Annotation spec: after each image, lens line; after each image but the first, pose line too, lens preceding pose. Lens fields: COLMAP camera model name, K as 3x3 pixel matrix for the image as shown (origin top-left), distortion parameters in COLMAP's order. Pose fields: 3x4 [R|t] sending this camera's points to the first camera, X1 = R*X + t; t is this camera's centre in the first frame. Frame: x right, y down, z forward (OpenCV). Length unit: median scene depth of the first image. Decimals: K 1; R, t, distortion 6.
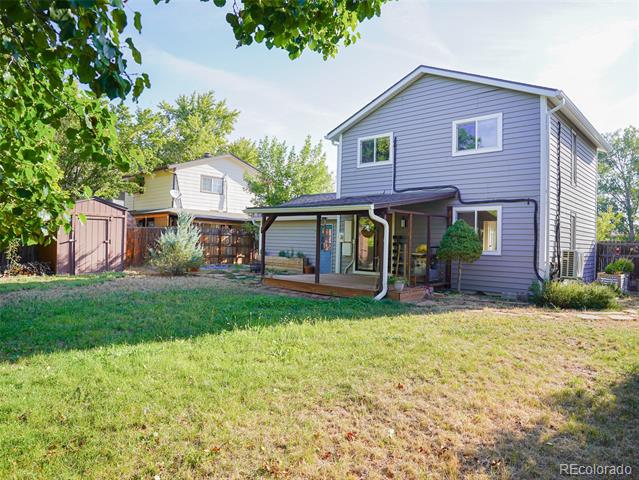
lens RADIAL K [[434.0, 0, 318.8], [0, 434.0, 243.8], [0, 0, 1]] dist [-0.068151, 0.011312]
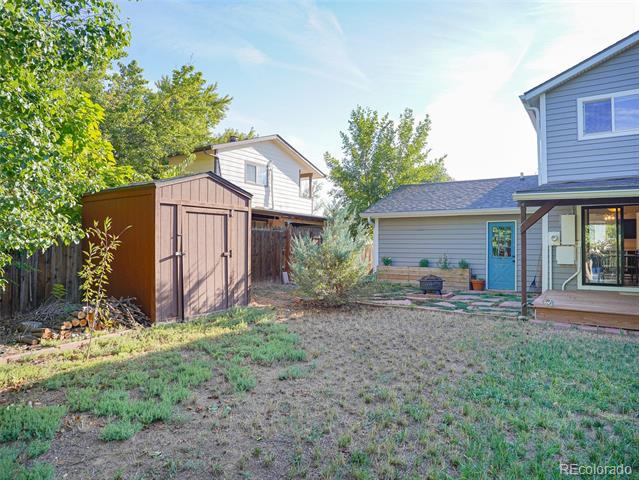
lens RADIAL K [[416.6, 0, 317.3], [0, 416.6, 239.7], [0, 0, 1]] dist [-0.090152, 0.036832]
pose [[0.985541, -0.019812, 0.168274, -0.448289], [0.022215, 0.999676, -0.012410, -0.013882], [-0.167973, 0.015968, 0.985662, 0.426803]]
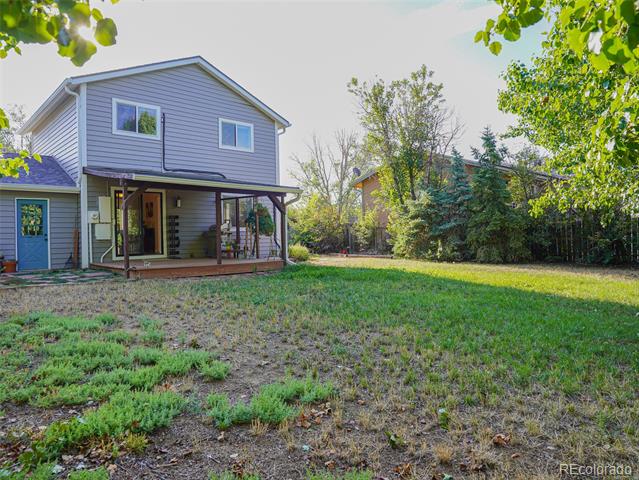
lens RADIAL K [[434.0, 0, 319.7], [0, 434.0, 237.2], [0, 0, 1]] dist [-0.068151, 0.011312]
pose [[0.054156, -0.039055, 0.997768, -0.715843], [0.014896, 0.999155, 0.038300, -0.001997], [-0.998421, 0.012788, 0.054692, 0.562222]]
